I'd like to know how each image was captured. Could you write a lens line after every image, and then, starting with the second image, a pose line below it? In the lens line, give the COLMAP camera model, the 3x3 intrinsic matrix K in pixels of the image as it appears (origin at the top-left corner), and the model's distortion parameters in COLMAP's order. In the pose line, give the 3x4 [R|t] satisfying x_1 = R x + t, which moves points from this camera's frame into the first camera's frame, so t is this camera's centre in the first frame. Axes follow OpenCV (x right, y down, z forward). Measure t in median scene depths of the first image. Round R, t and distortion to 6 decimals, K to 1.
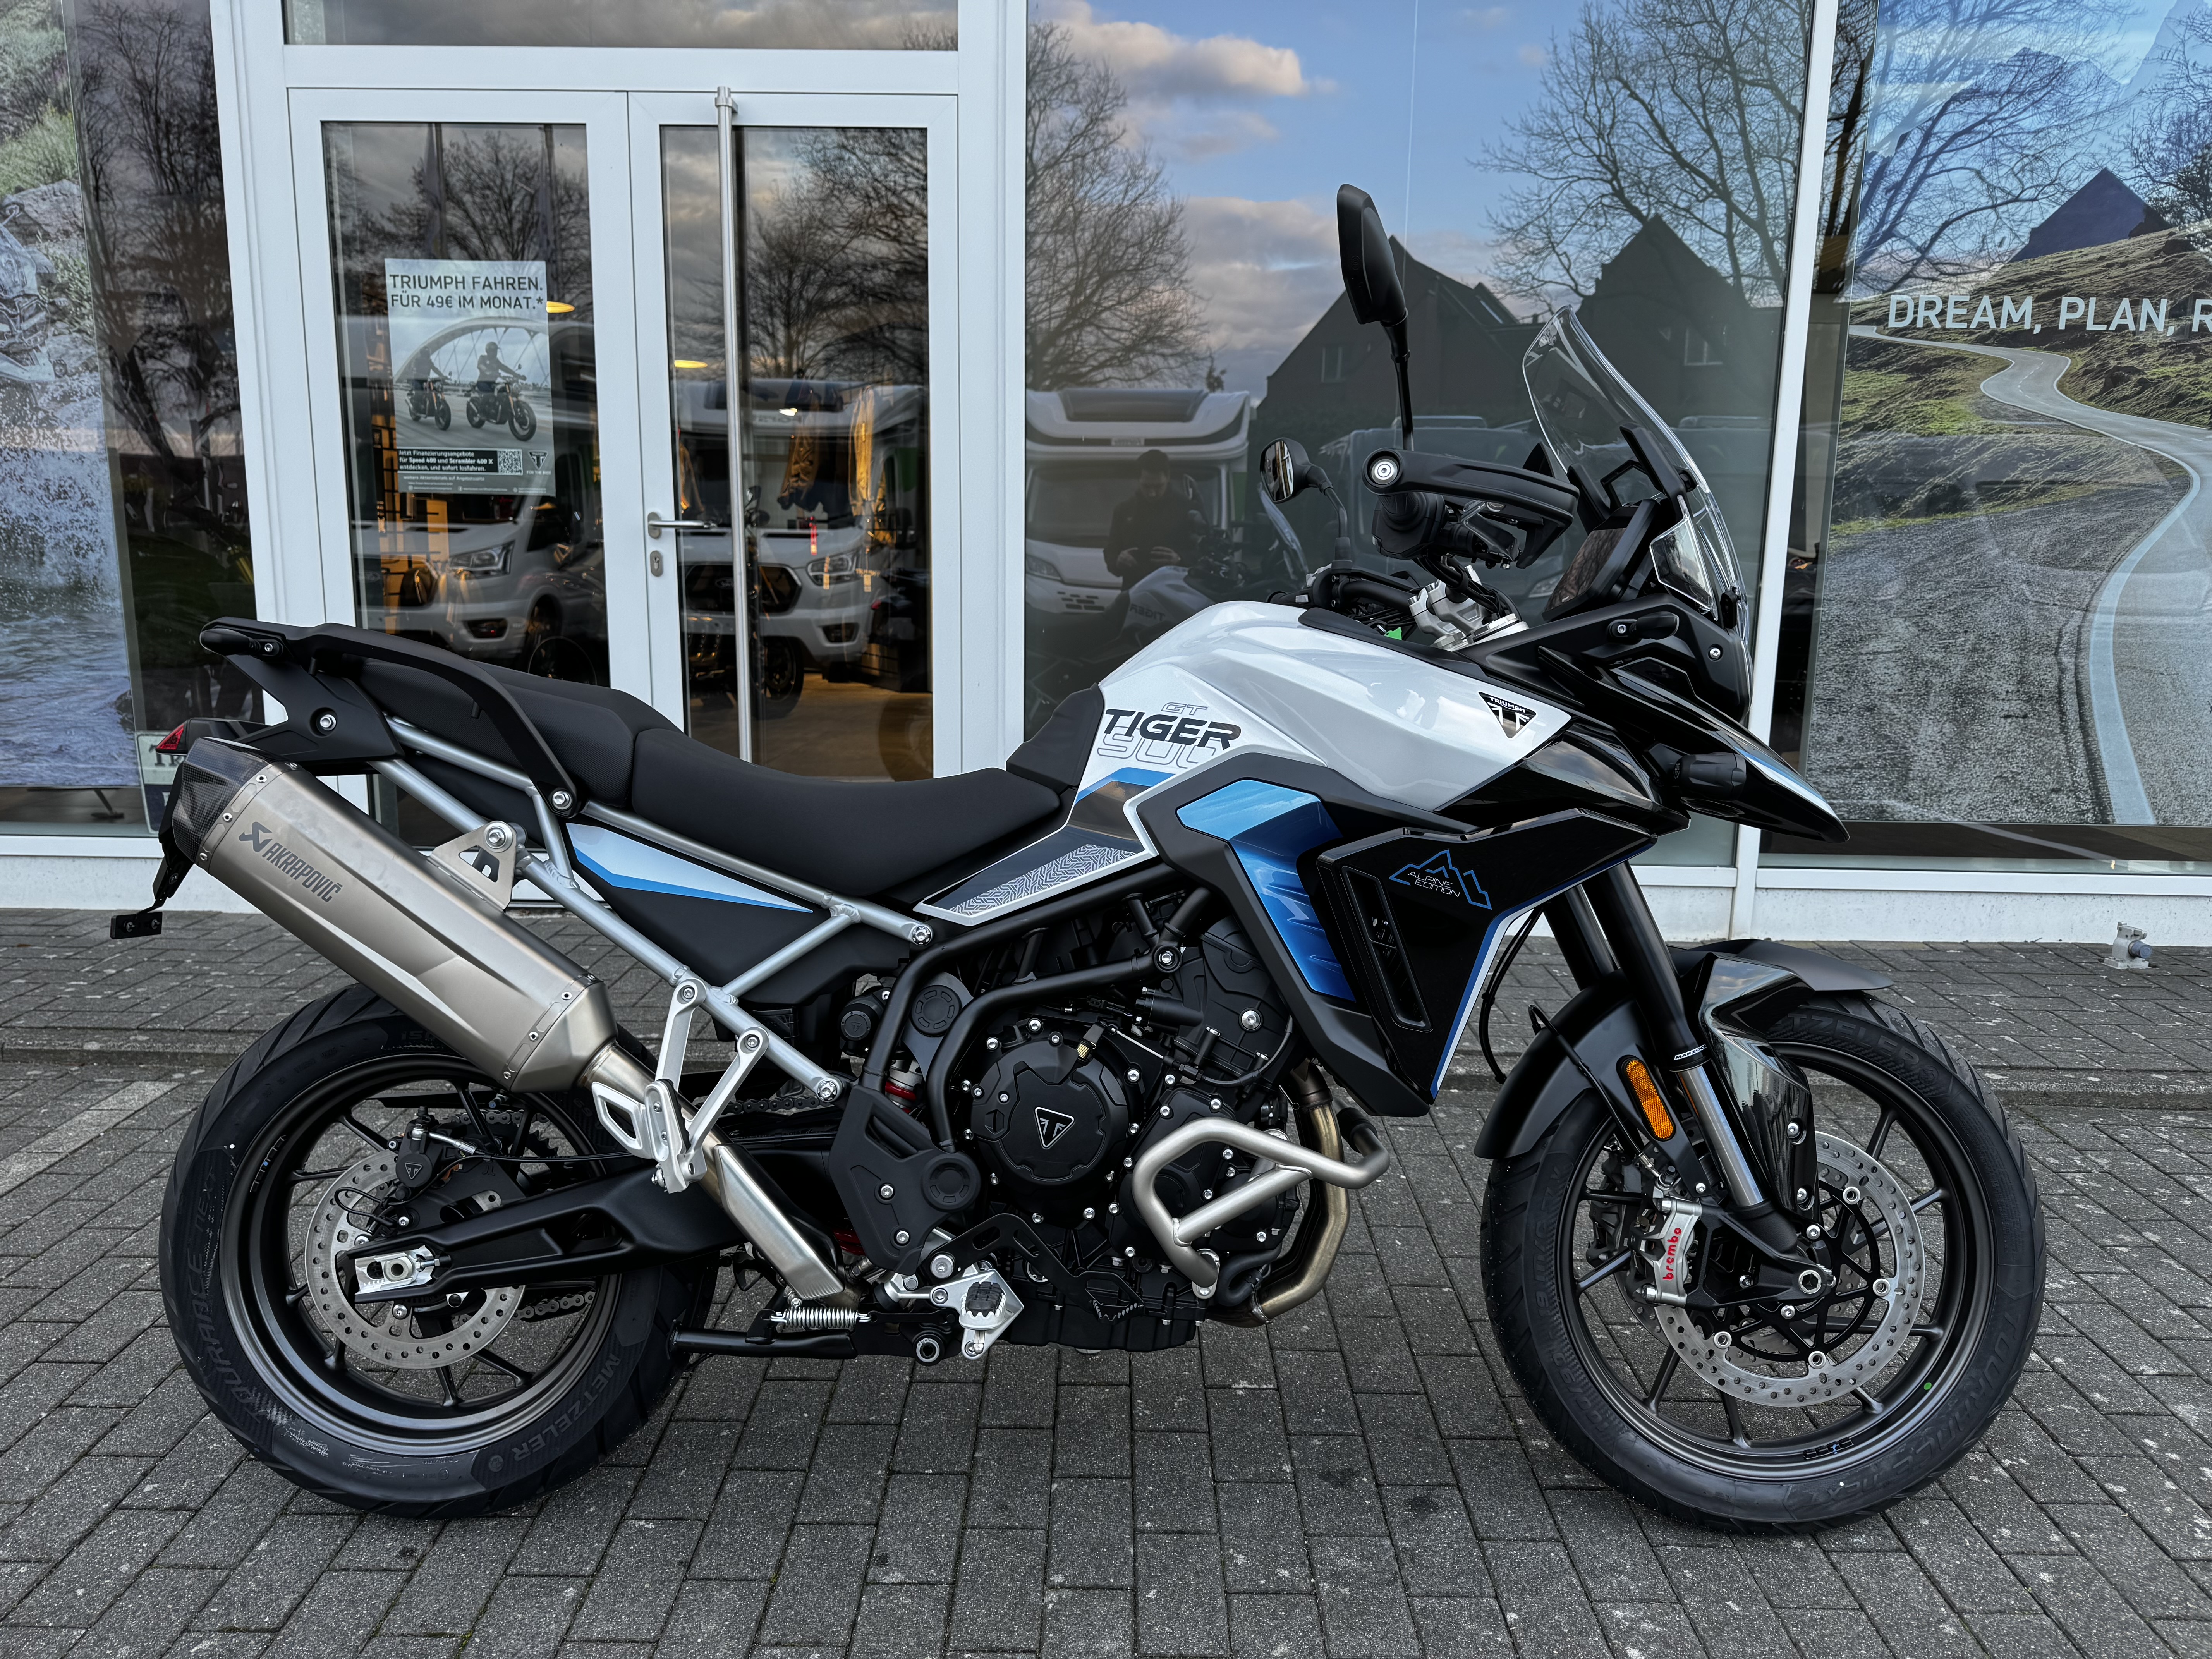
lens RADIAL K [[1556.4, 0, 1102.1], [0, 1556.4, 830.7], [0, 0, 1]] dist [-0.003611, 0.000546]
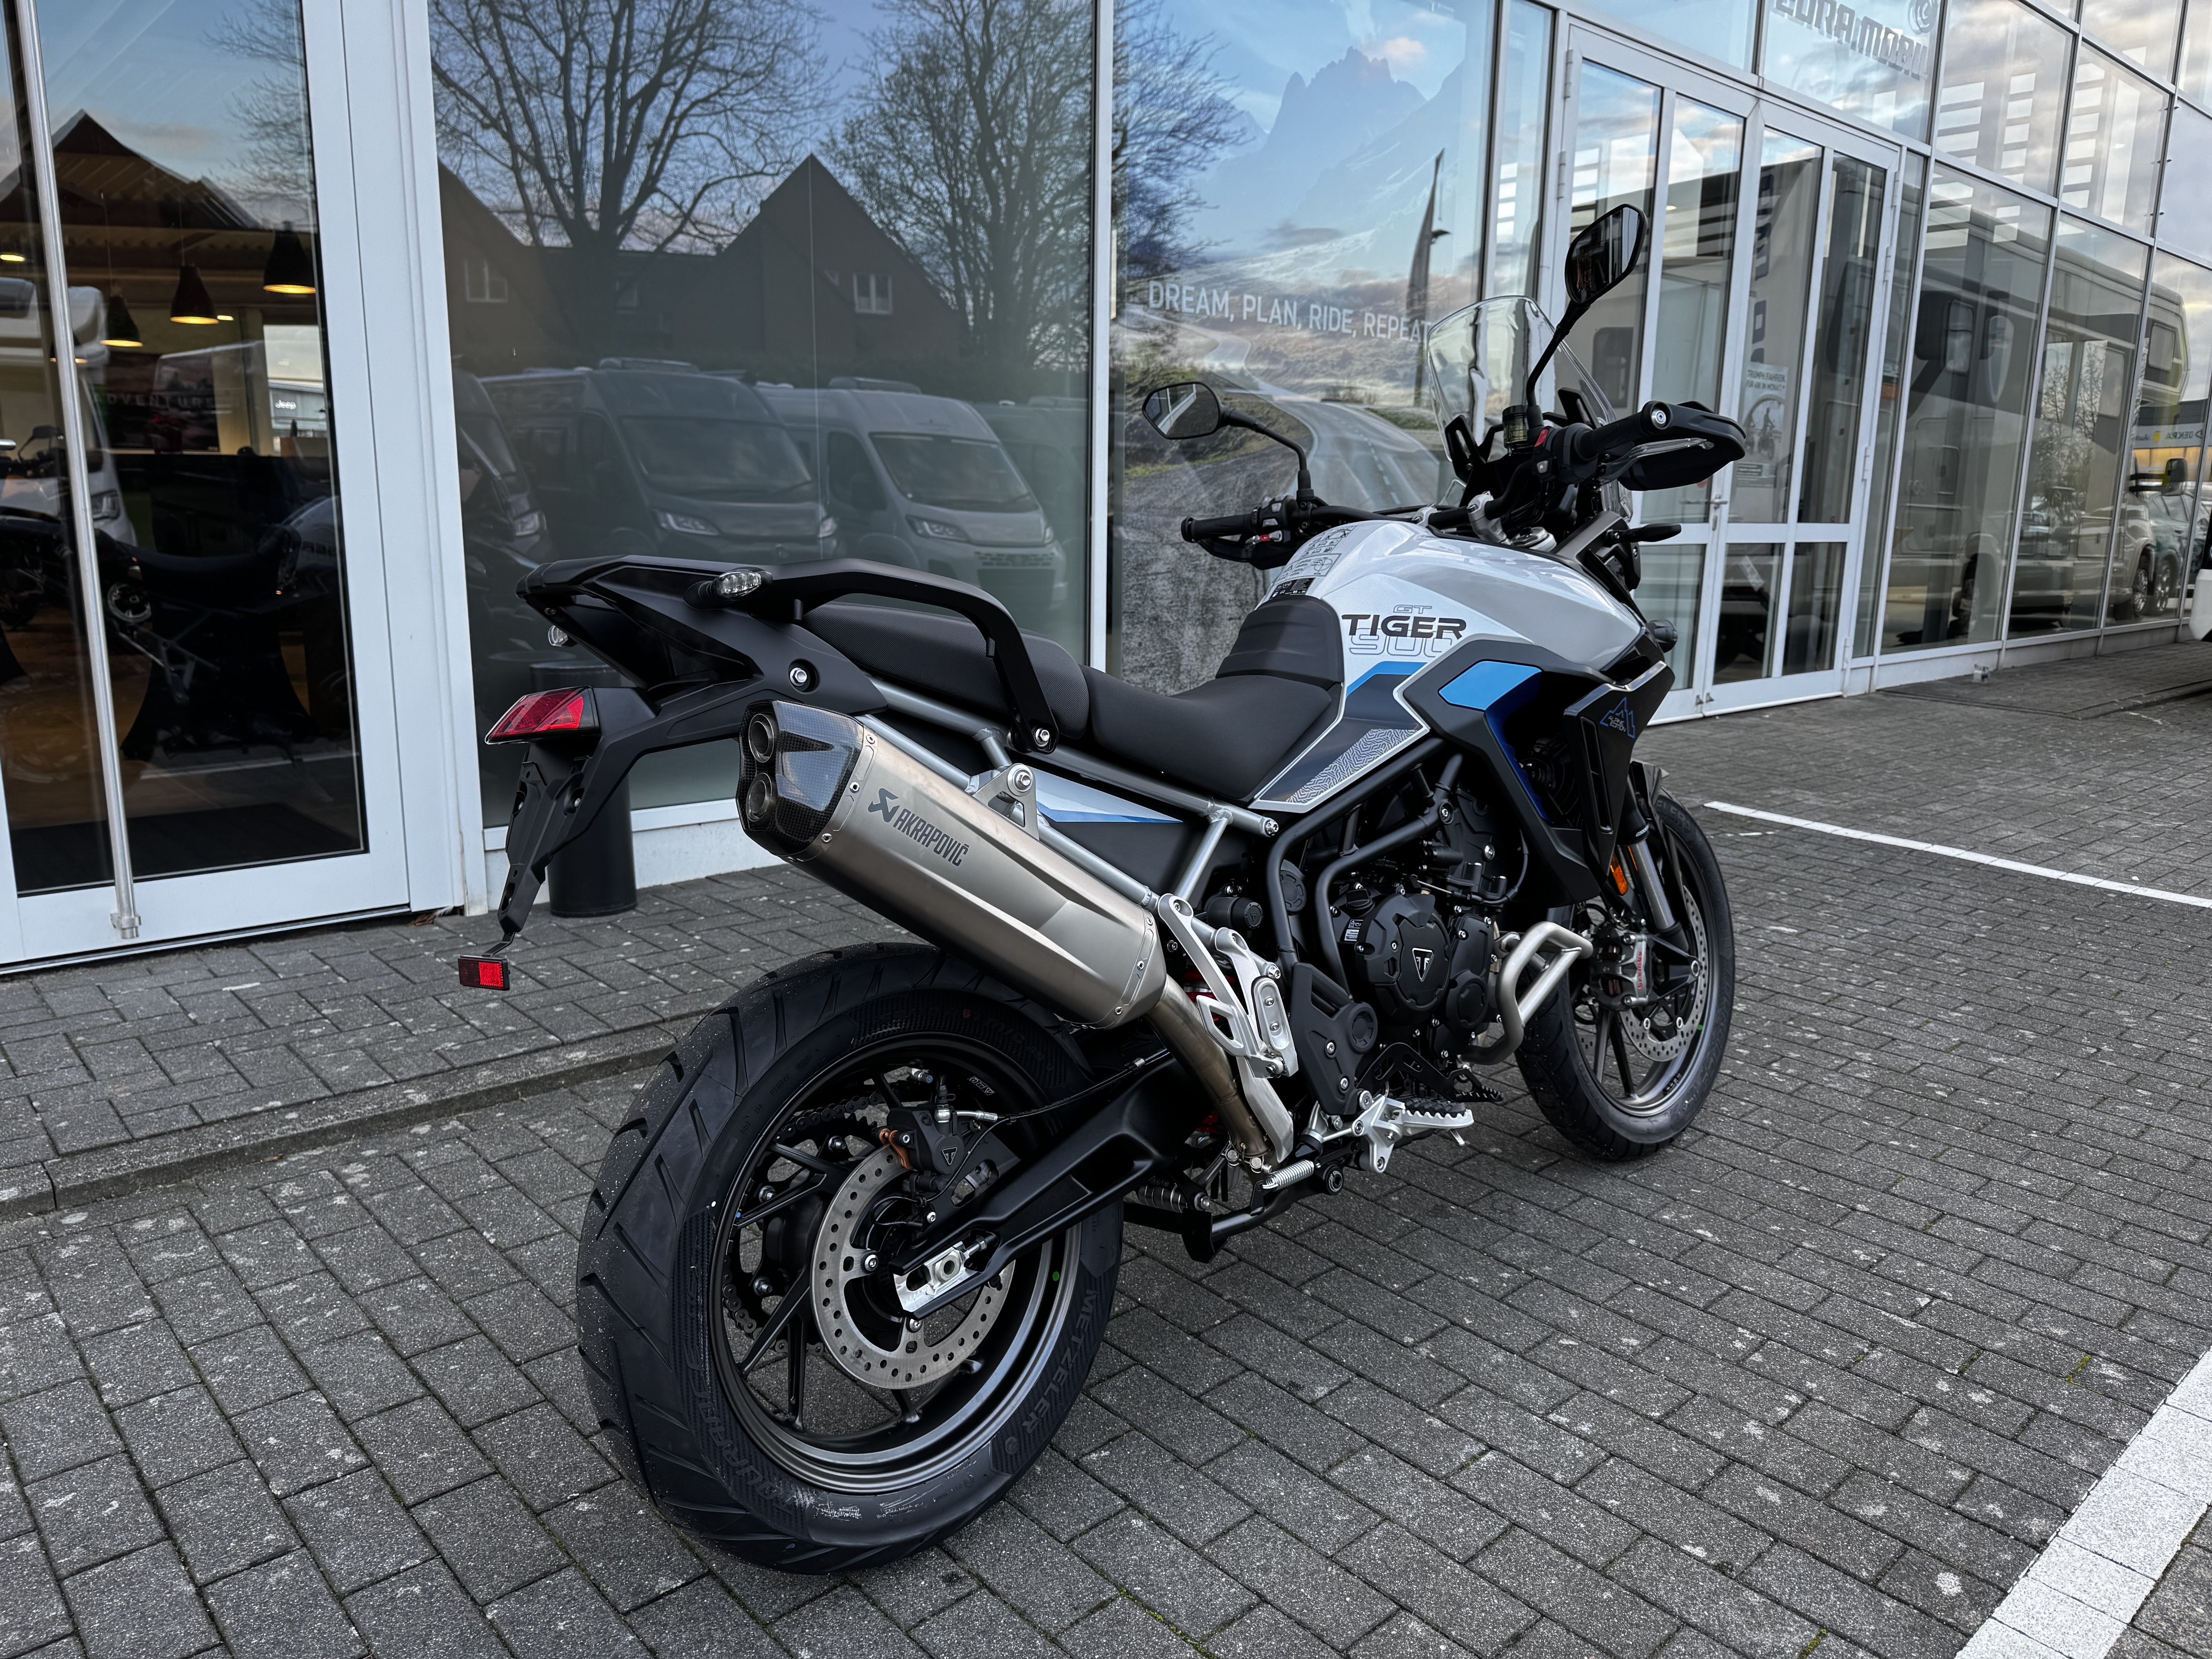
lens RADIAL K [[1537.4, 0, 1120.2], [0, 1537.4, 836.8], [0, 0, 1]] dist [0.107075, -0.136512]
pose [[0.727557, -0.146289, 0.670268, -0.545710], [0.120638, 0.989058, 0.084918, -0.018448], [-0.675357, 0.019077, 0.737244, 0.147731]]
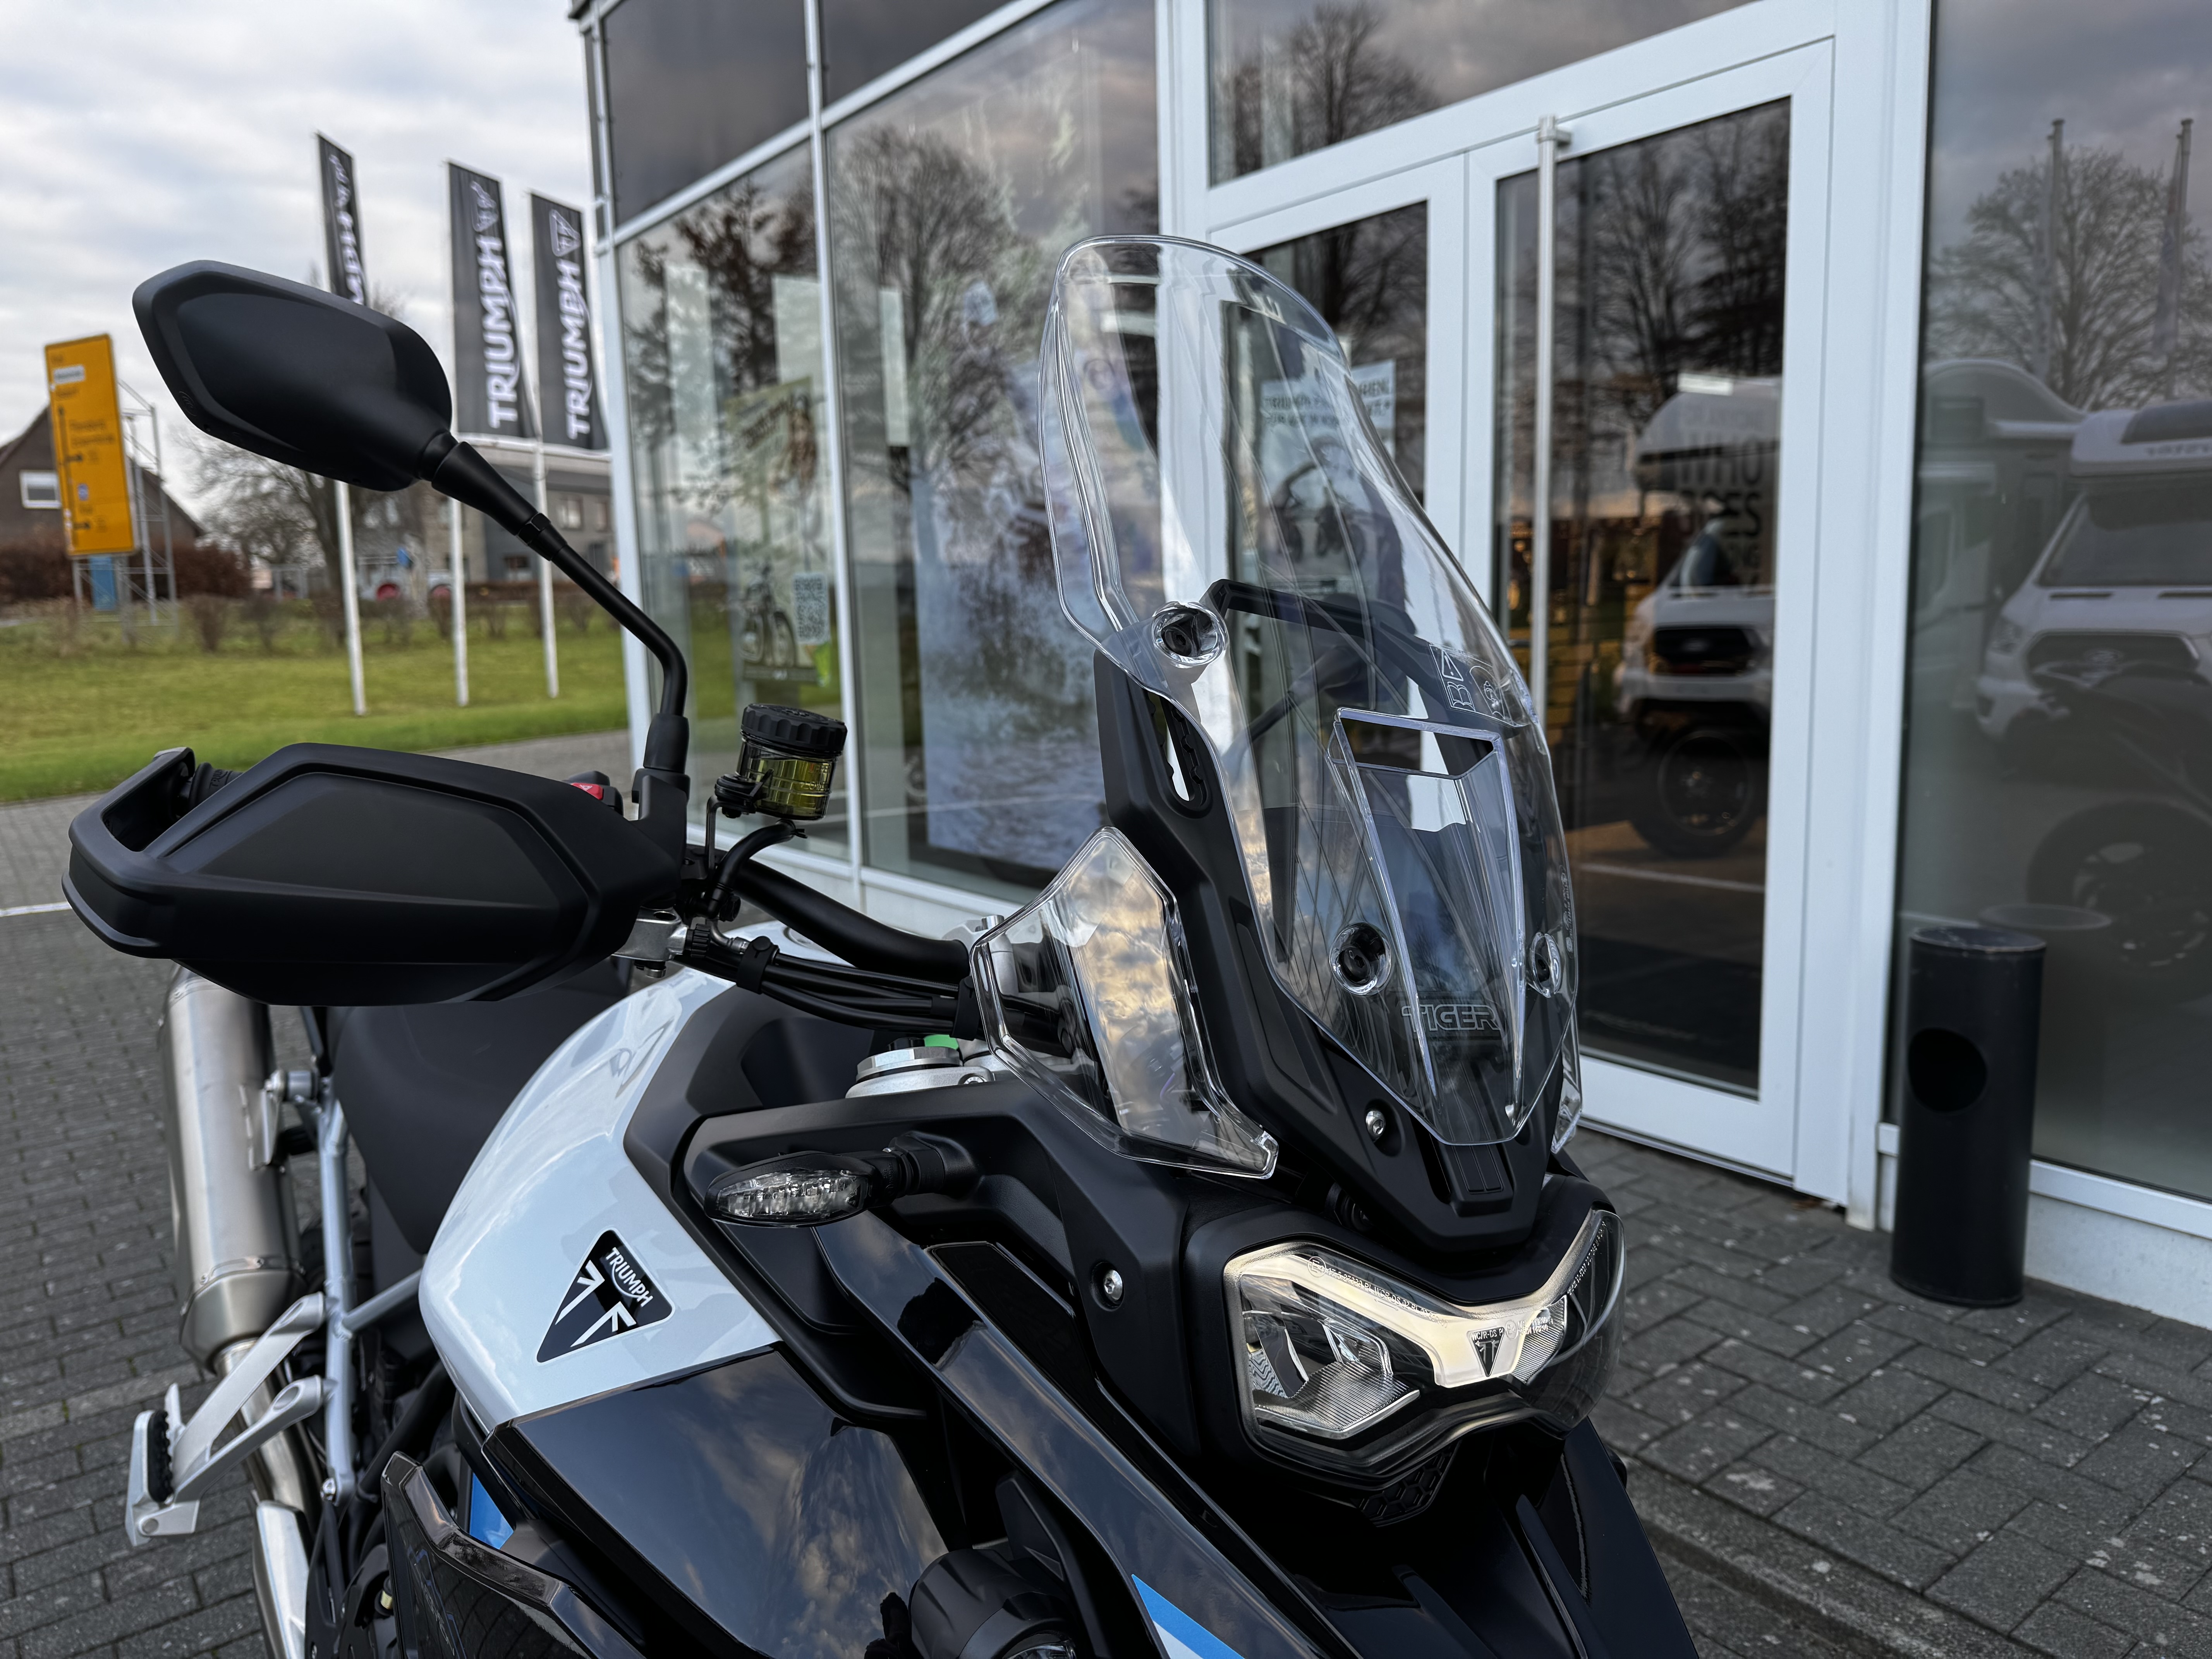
lens RADIAL K [[1577.2, 0, 1105.1], [0, 1577.2, 812.4], [0, 0, 1]] dist [-0.001230, -0.010596]
pose [[0.616145, 0.072794, -0.784262, 0.378179], [-0.106874, 0.994238, 0.008320, -0.126528], [0.780348, 0.078691, 0.620375, 0.435460]]
